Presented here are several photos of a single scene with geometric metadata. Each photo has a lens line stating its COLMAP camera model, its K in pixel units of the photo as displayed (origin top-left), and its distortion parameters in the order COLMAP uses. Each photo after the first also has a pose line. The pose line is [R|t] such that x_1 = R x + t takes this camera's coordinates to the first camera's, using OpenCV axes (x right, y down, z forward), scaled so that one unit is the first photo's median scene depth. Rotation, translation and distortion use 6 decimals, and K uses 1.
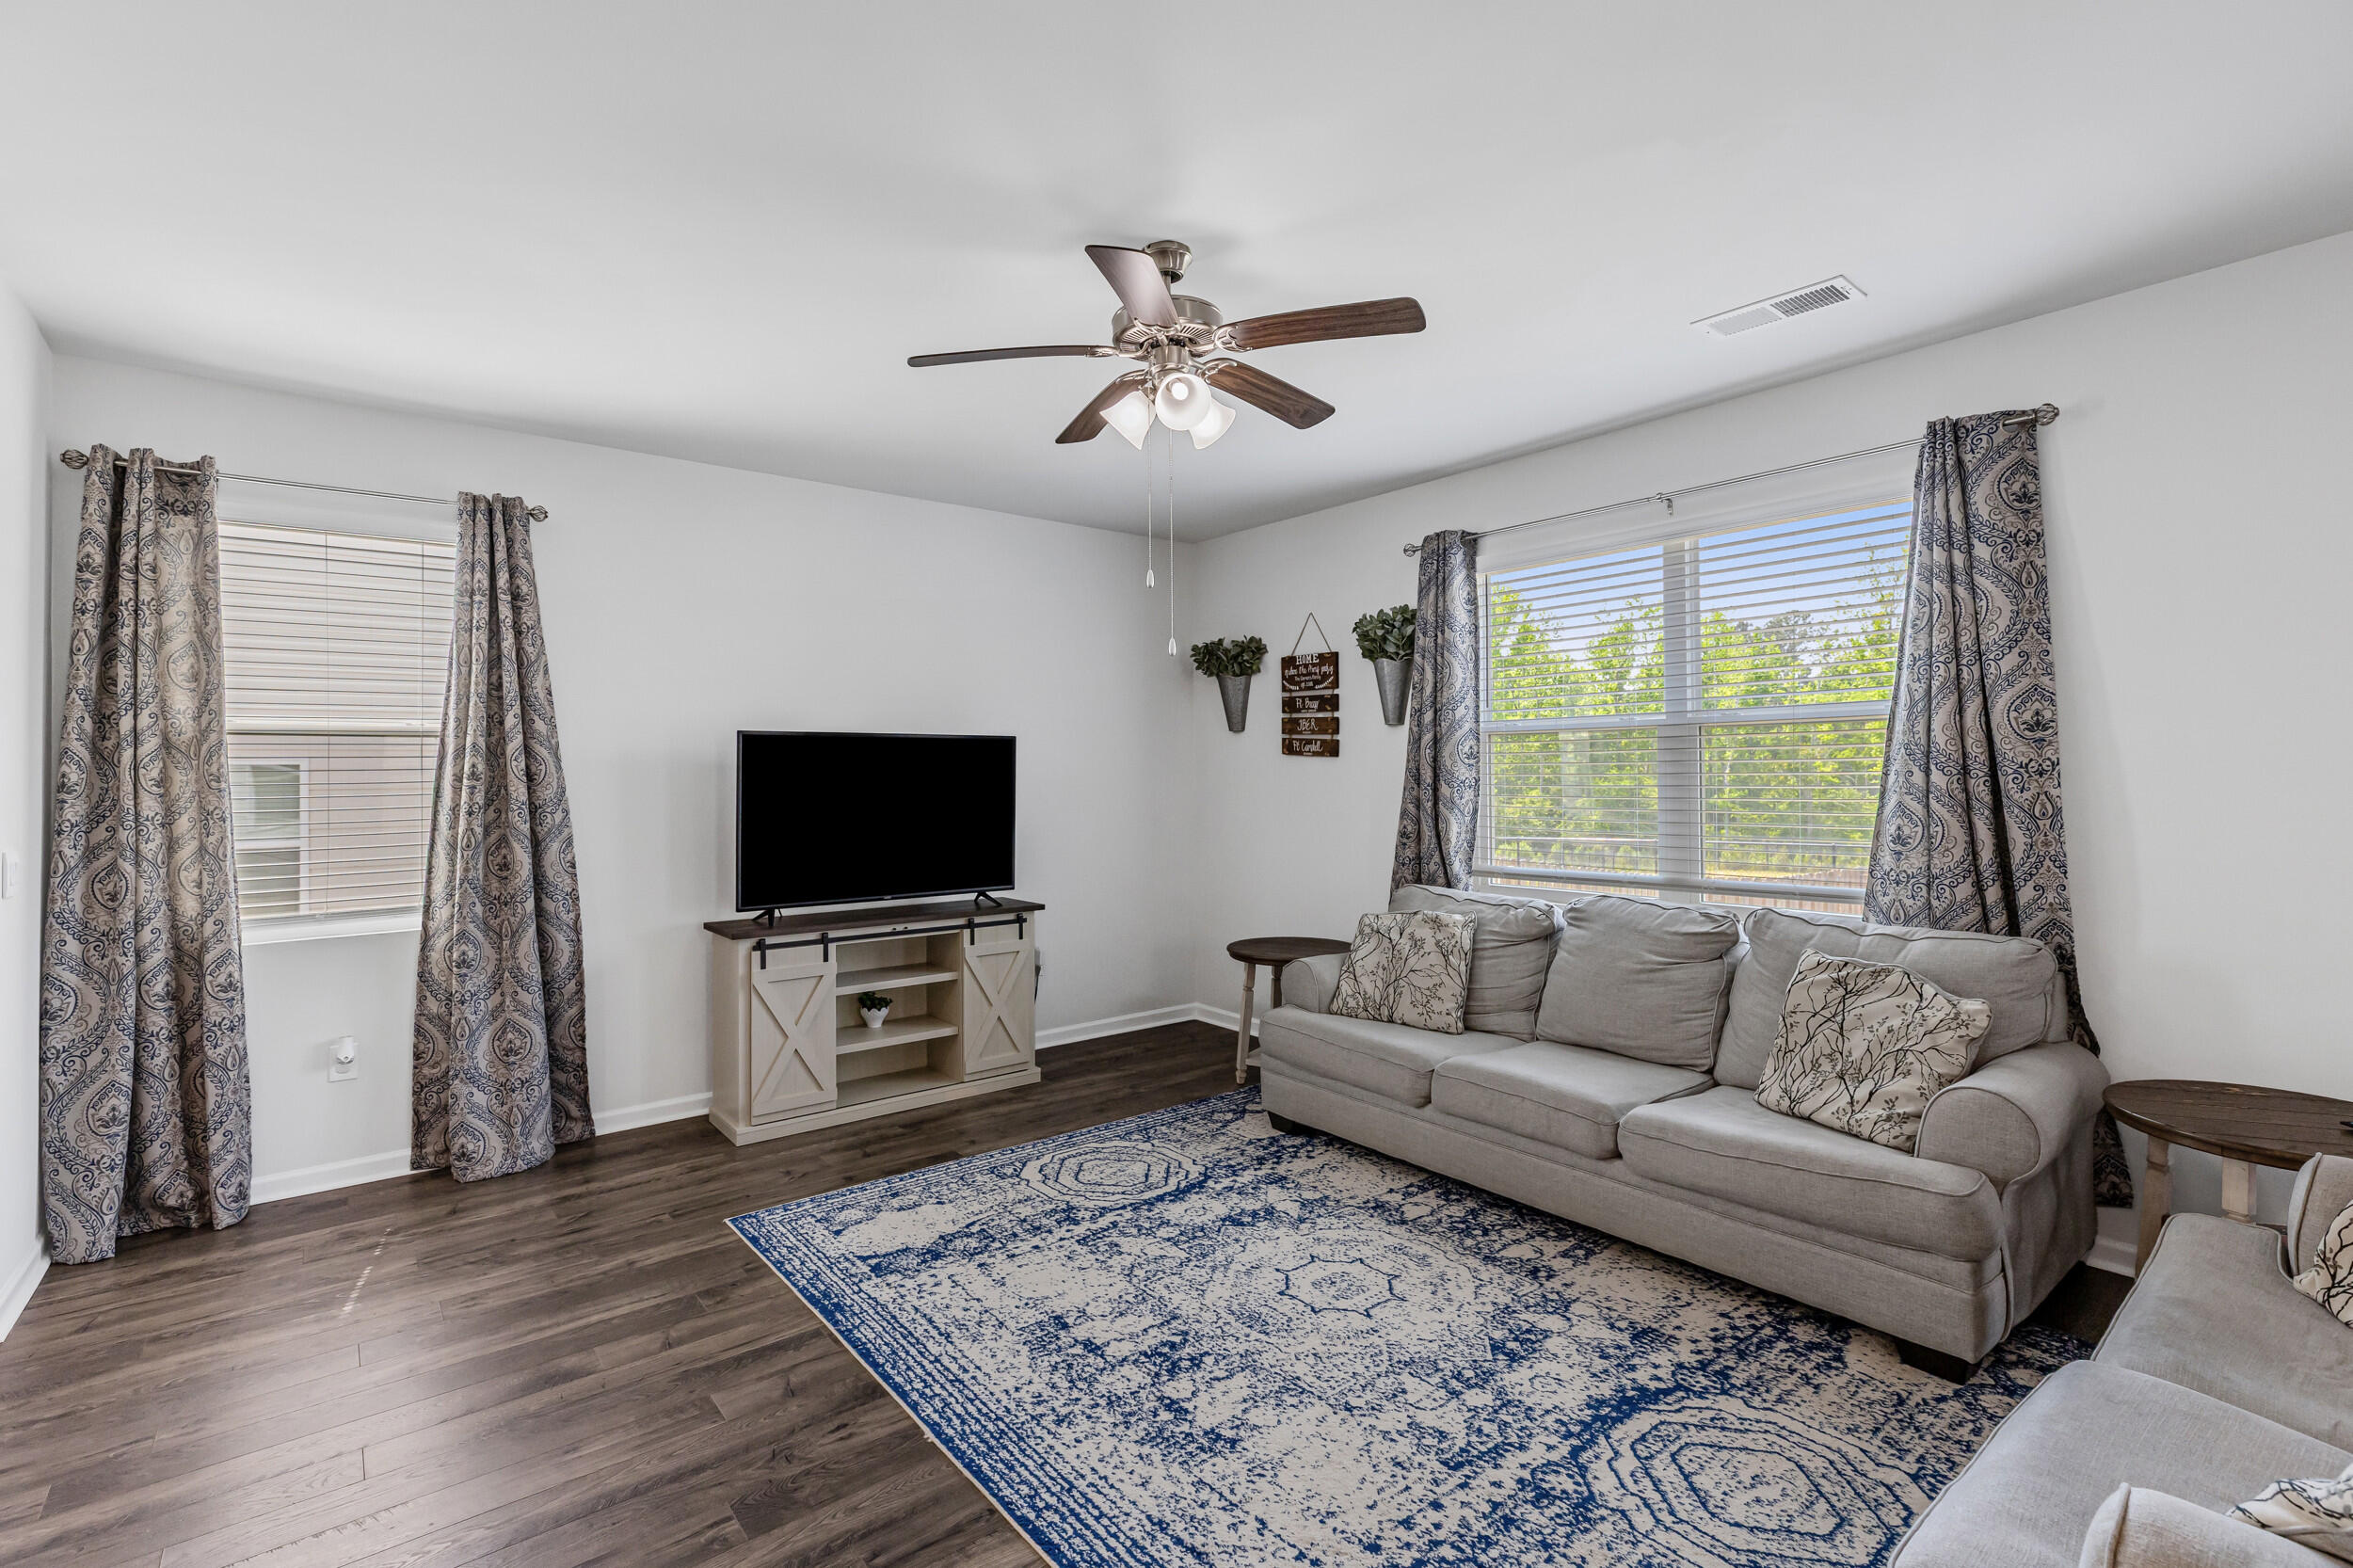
lens RADIAL K [[1054.2, 0, 1181.9], [0, 1054.2, 761.4], [0, 0, 1]] dist [0.003953, -0.000582]
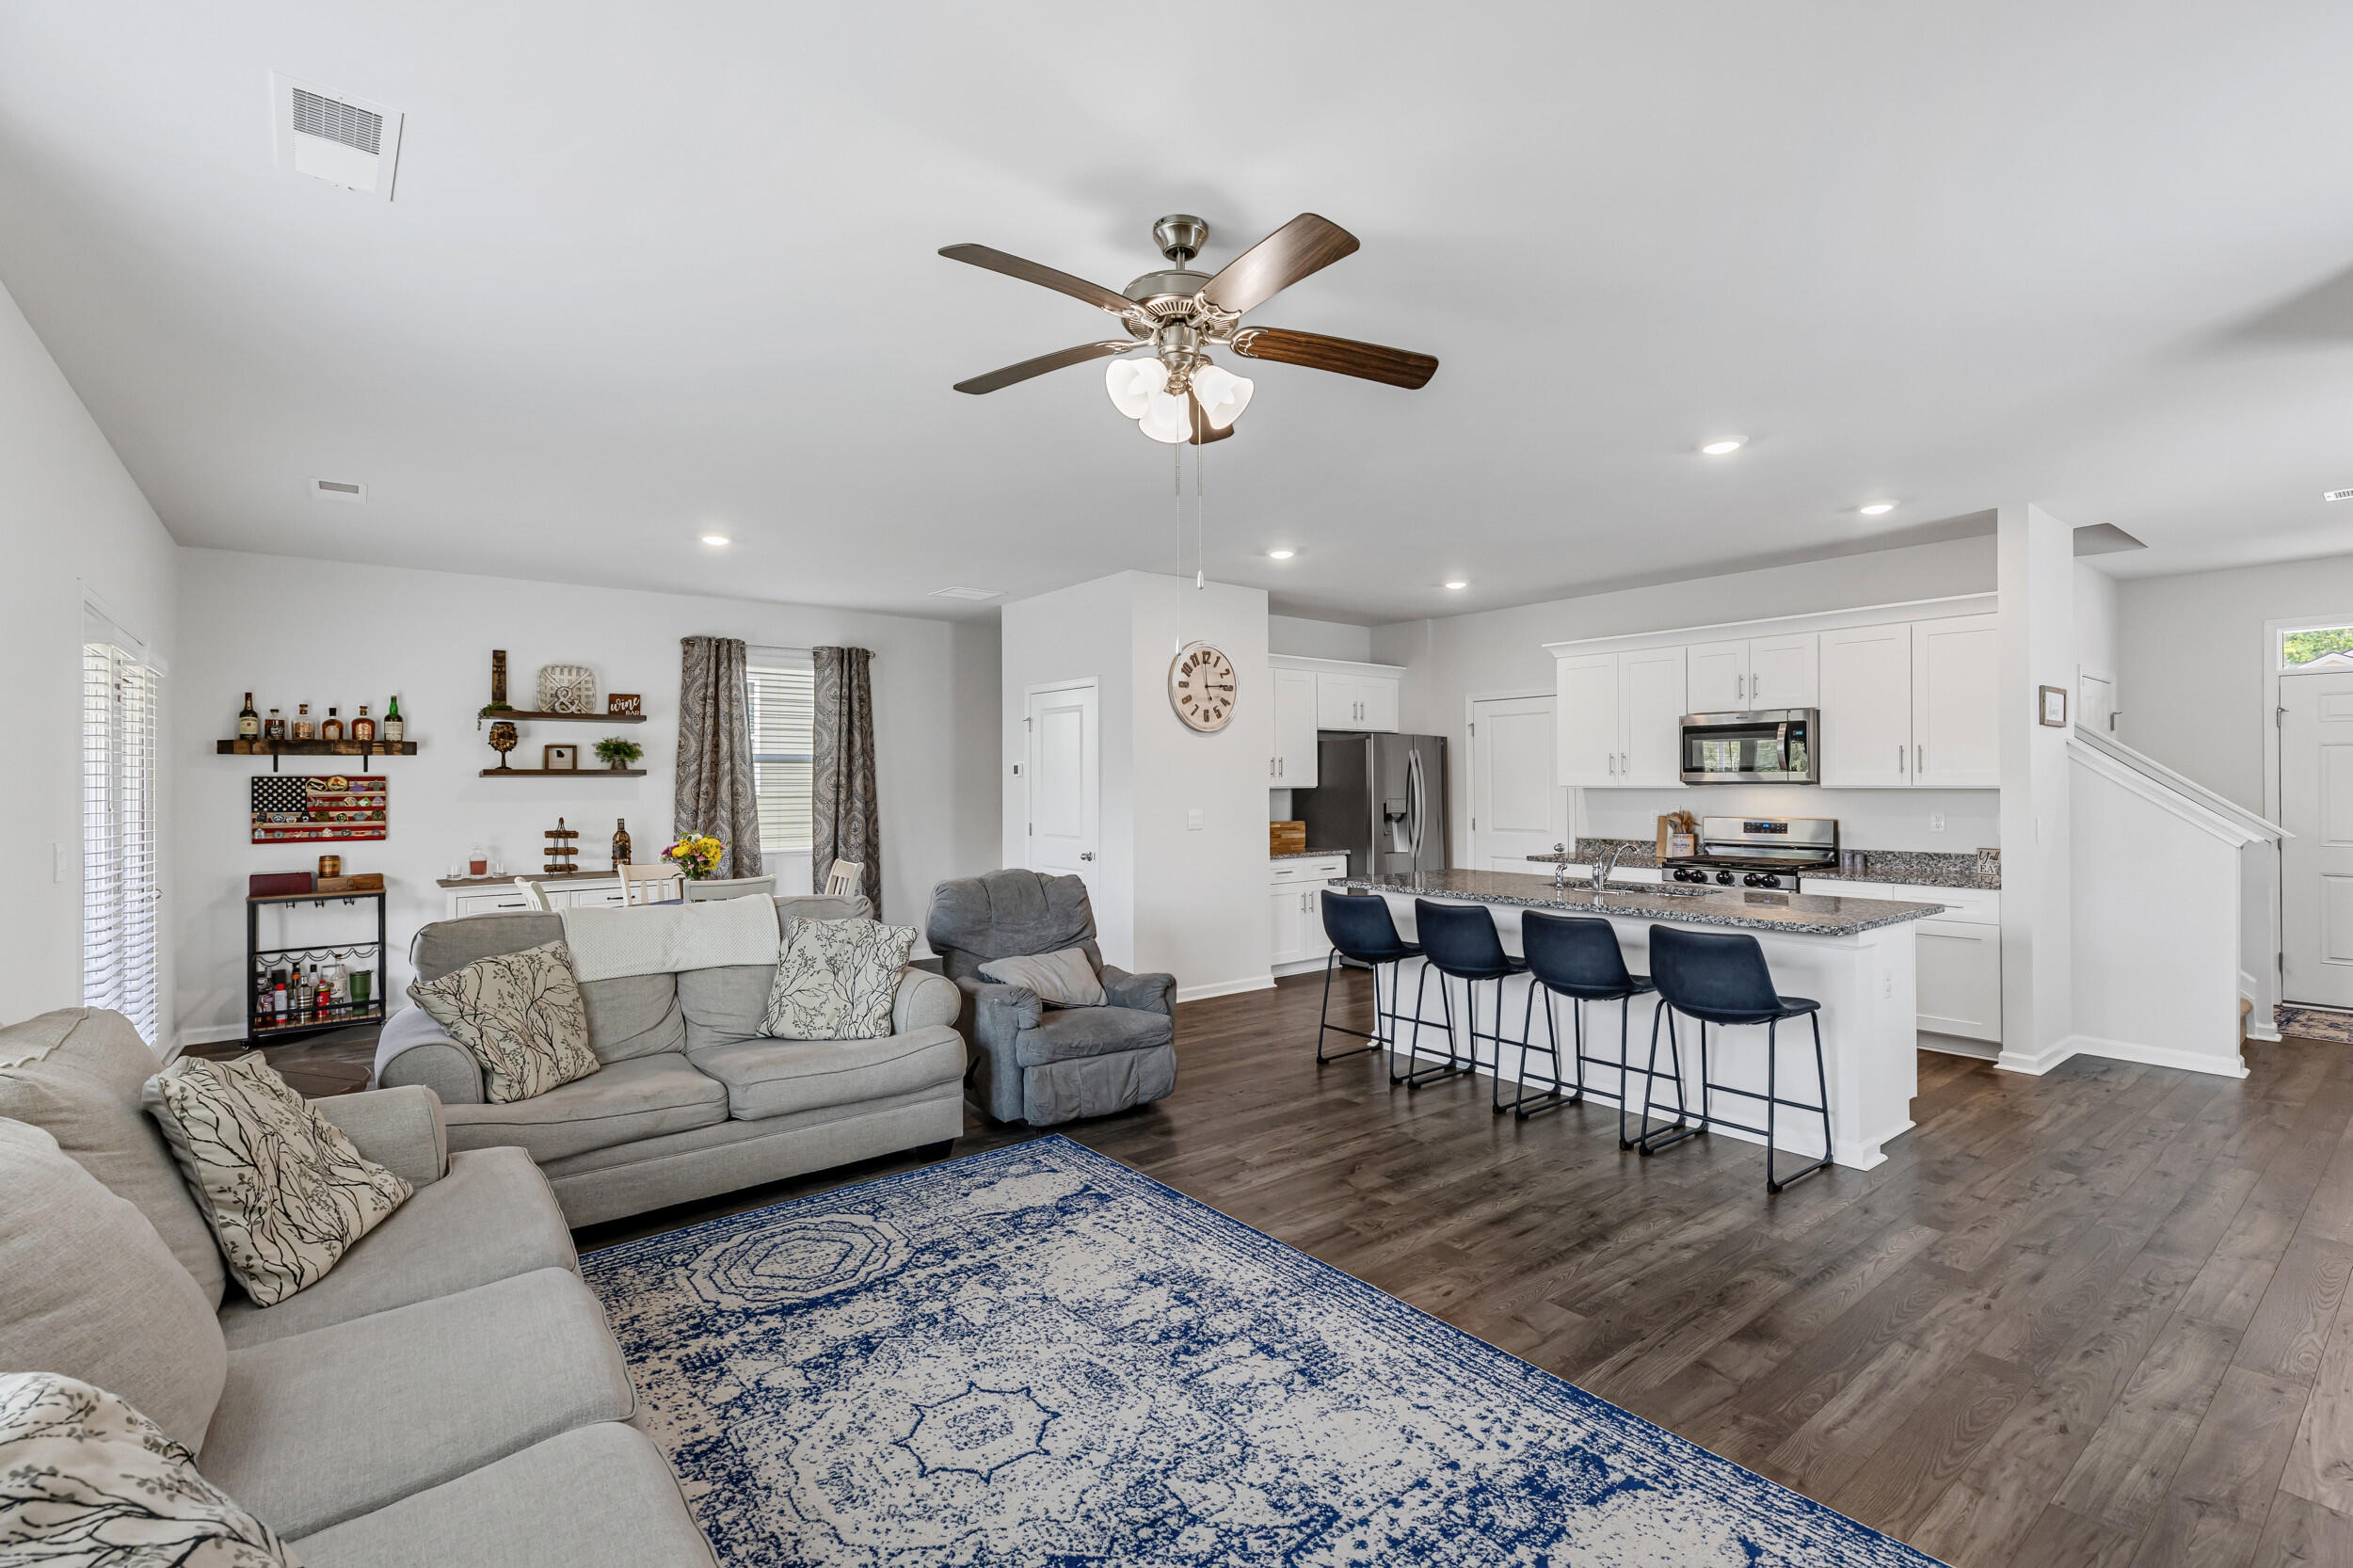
lens RADIAL K [[1054.2, 0, 1181.4], [0, 1054.2, 776.2], [0, 0, 1]] dist [0.003953, -0.000582]
pose [[-0.999902, 0.011148, 0.008513, -0.013741], [0.010967, 0.999719, -0.021004, 0.018856], [-0.008744, -0.020908, -0.999743, 1.529797]]
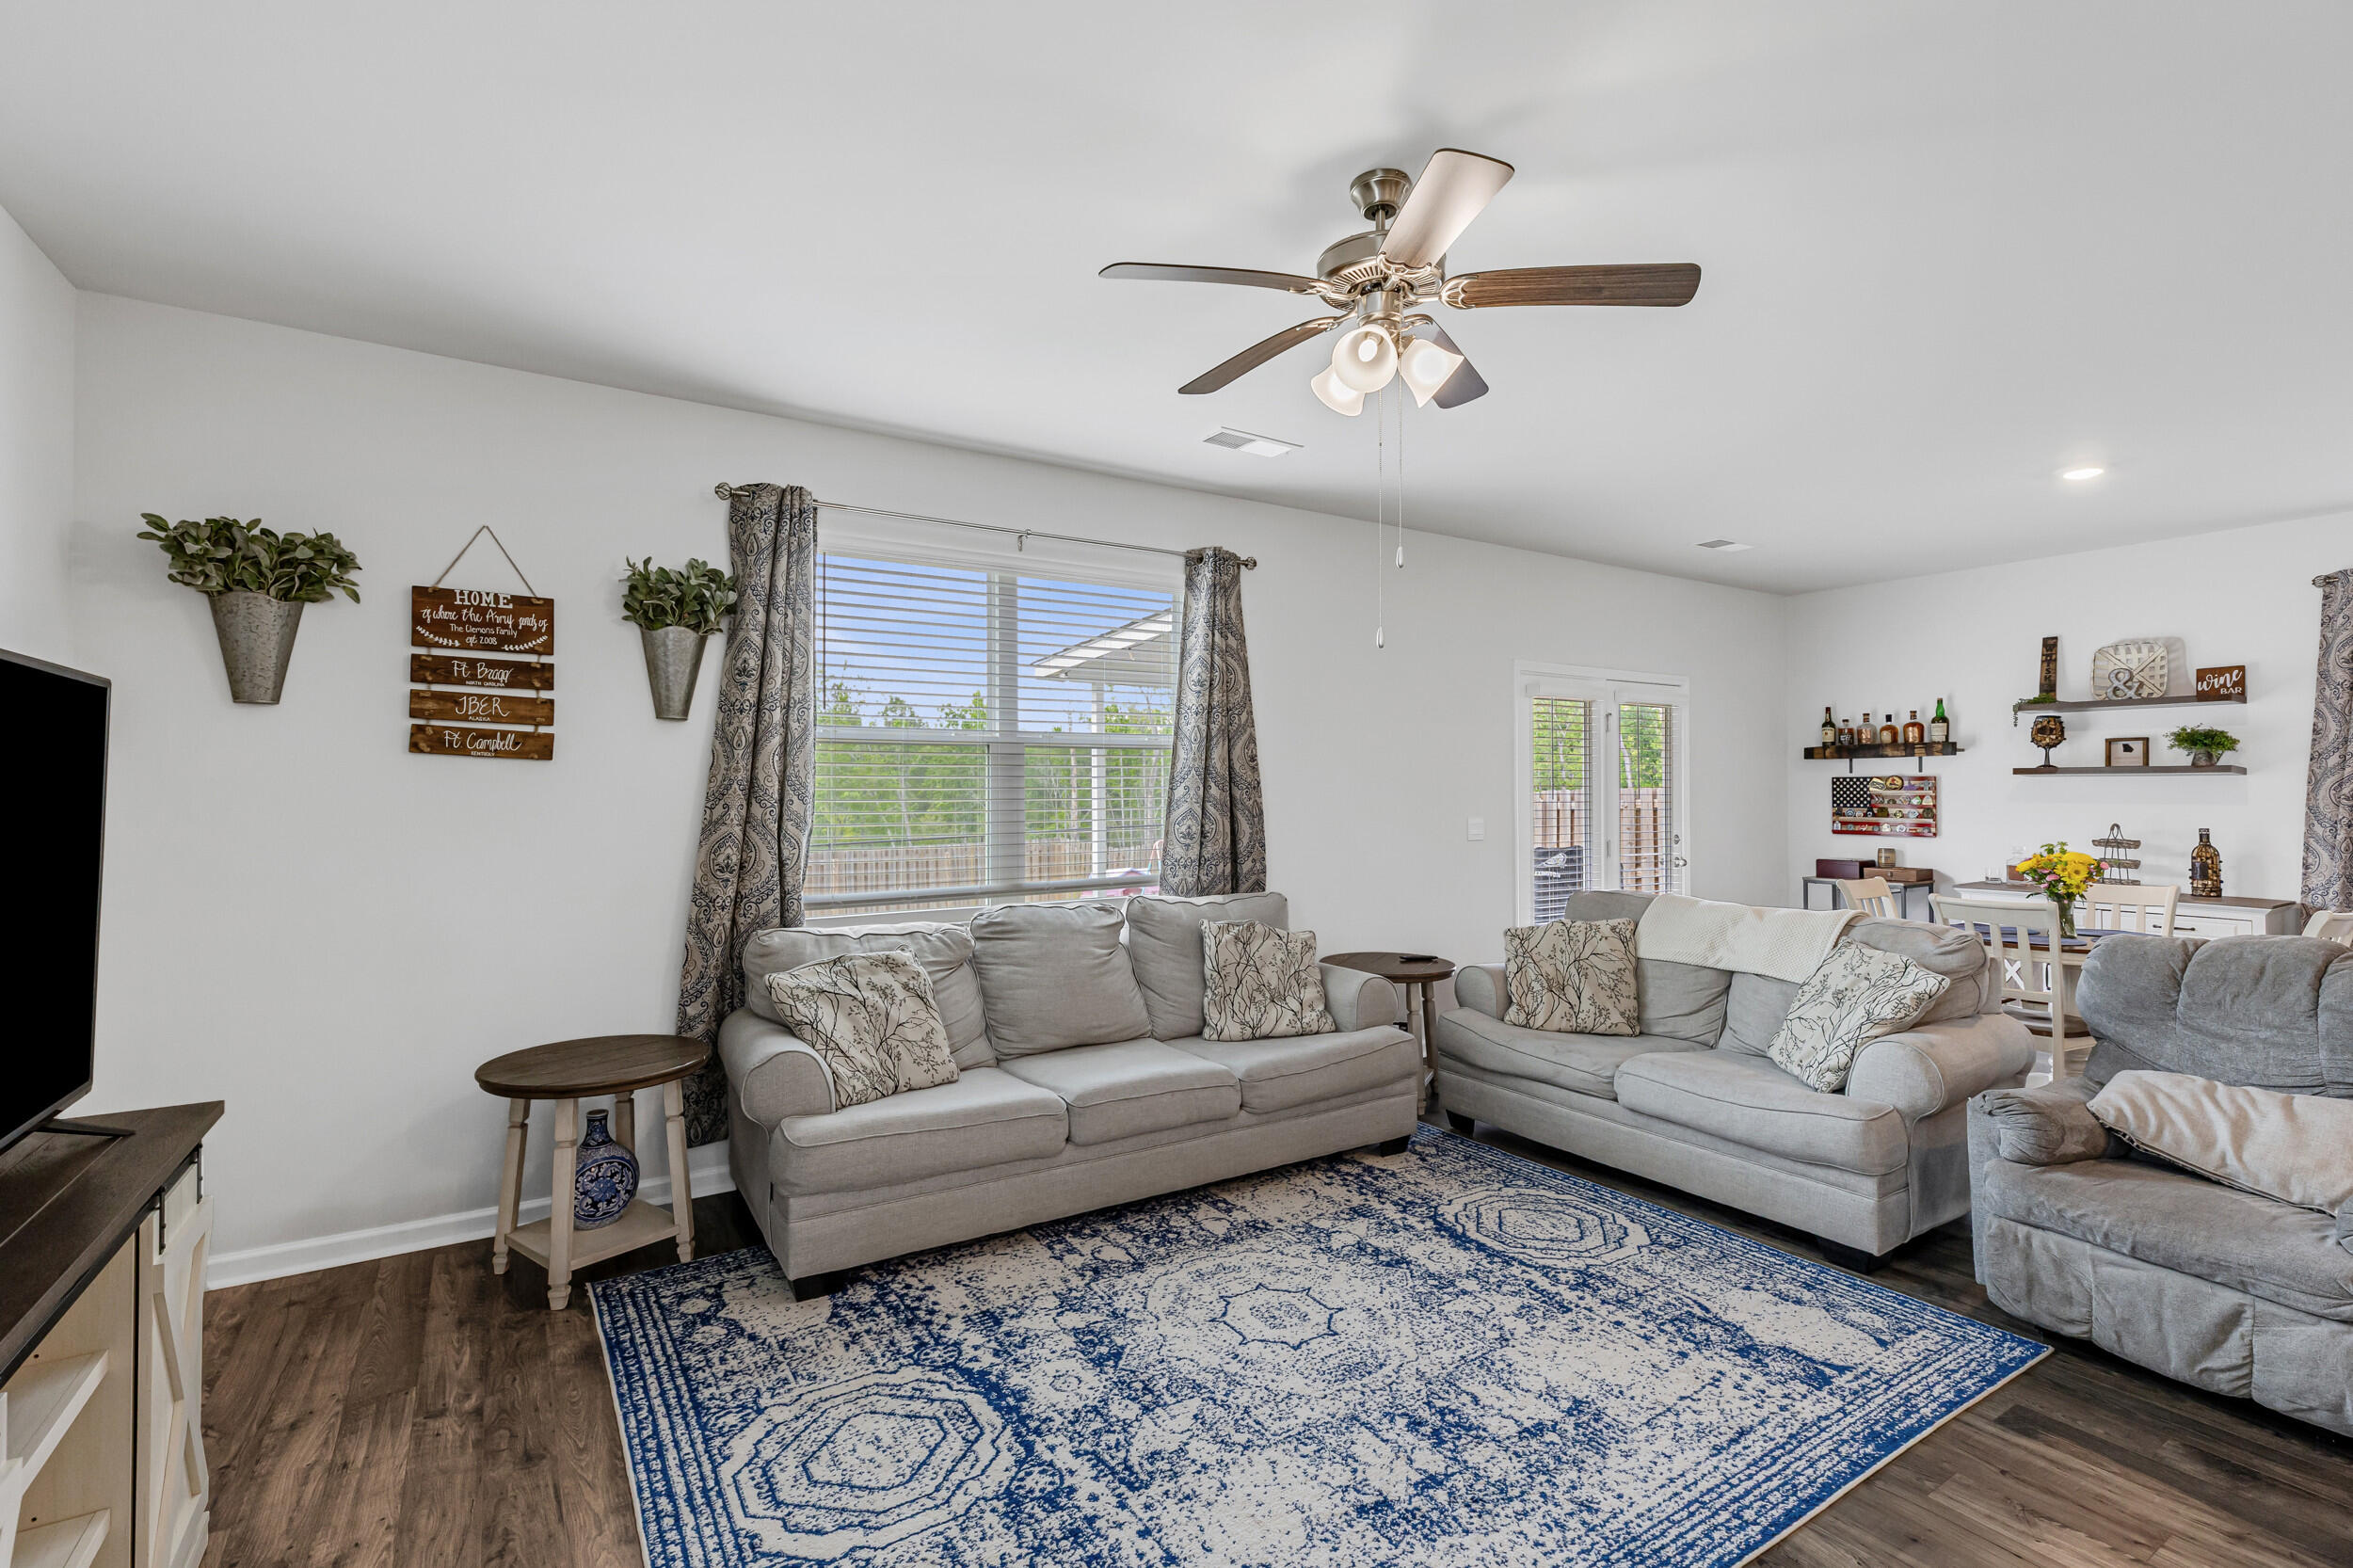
lens RADIAL K [[1054.2, 0, 1159.0], [0, 1054.2, 786.8], [0, 0, 1]] dist [0.003953, -0.000582]
pose [[0.124170, 0.007671, 0.992231, -0.703657], [-0.014694, 0.999875, -0.005891, 0.015774], [-0.992152, -0.013849, 0.124268, 0.842399]]
